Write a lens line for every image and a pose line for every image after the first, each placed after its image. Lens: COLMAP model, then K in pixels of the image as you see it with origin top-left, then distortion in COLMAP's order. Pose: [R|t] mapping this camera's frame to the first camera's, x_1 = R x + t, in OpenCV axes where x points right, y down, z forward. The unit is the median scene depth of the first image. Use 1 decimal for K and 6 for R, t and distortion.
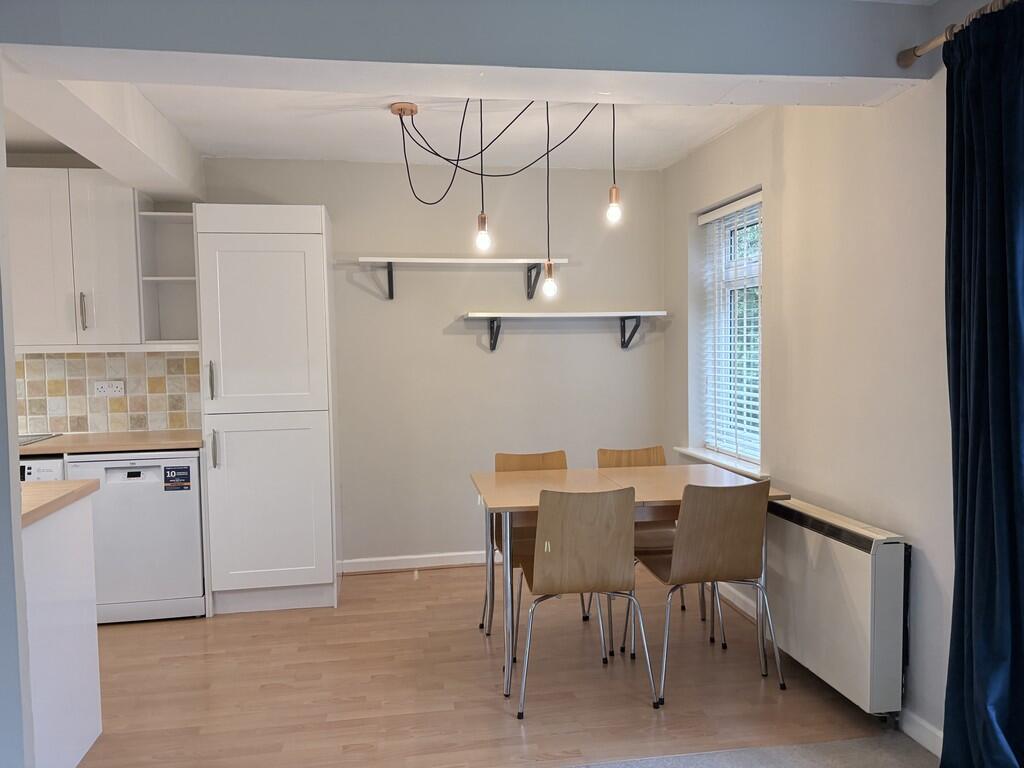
lens RADIAL K [[780.3, 0, 515.2], [0, 780.3, 391.6], [0, 0, 1]] dist [0.044044, -0.036541]
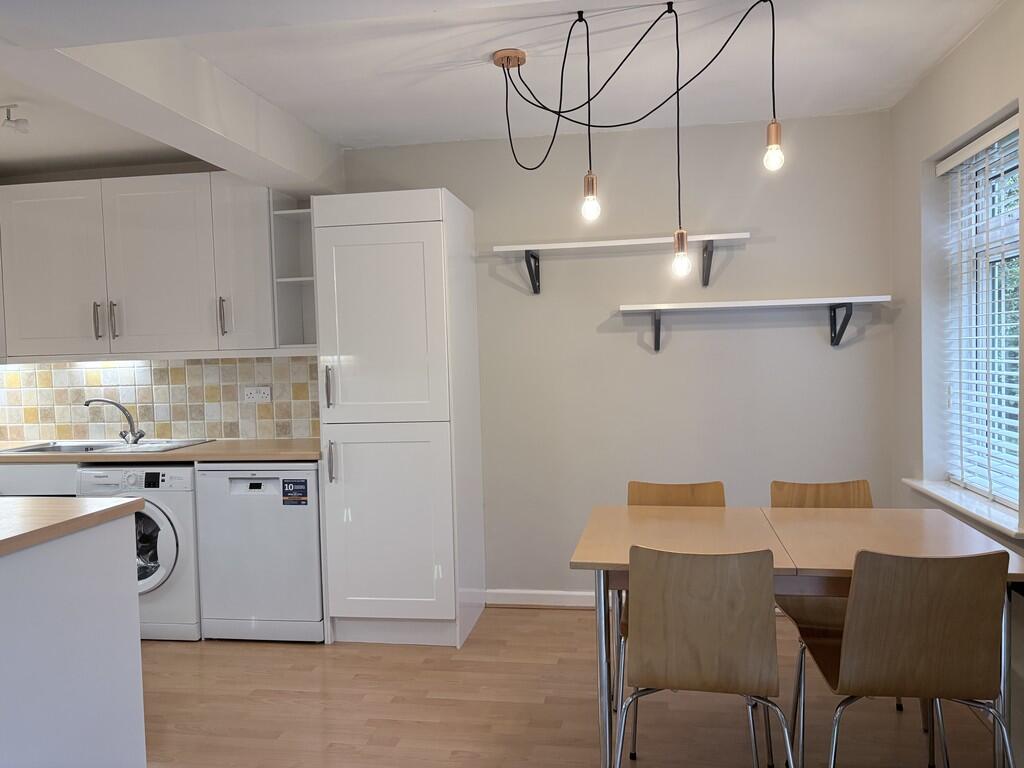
lens RADIAL K [[780.3, 0, 513.2], [0, 780.3, 385.5], [0, 0, 1]] dist [0.044044, -0.036541]
pose [[0.943544, 0.002987, -0.331233, 0.119262], [-0.006236, 0.999942, -0.008744, -0.009418], [0.331188, 0.010316, 0.943508, 0.201611]]
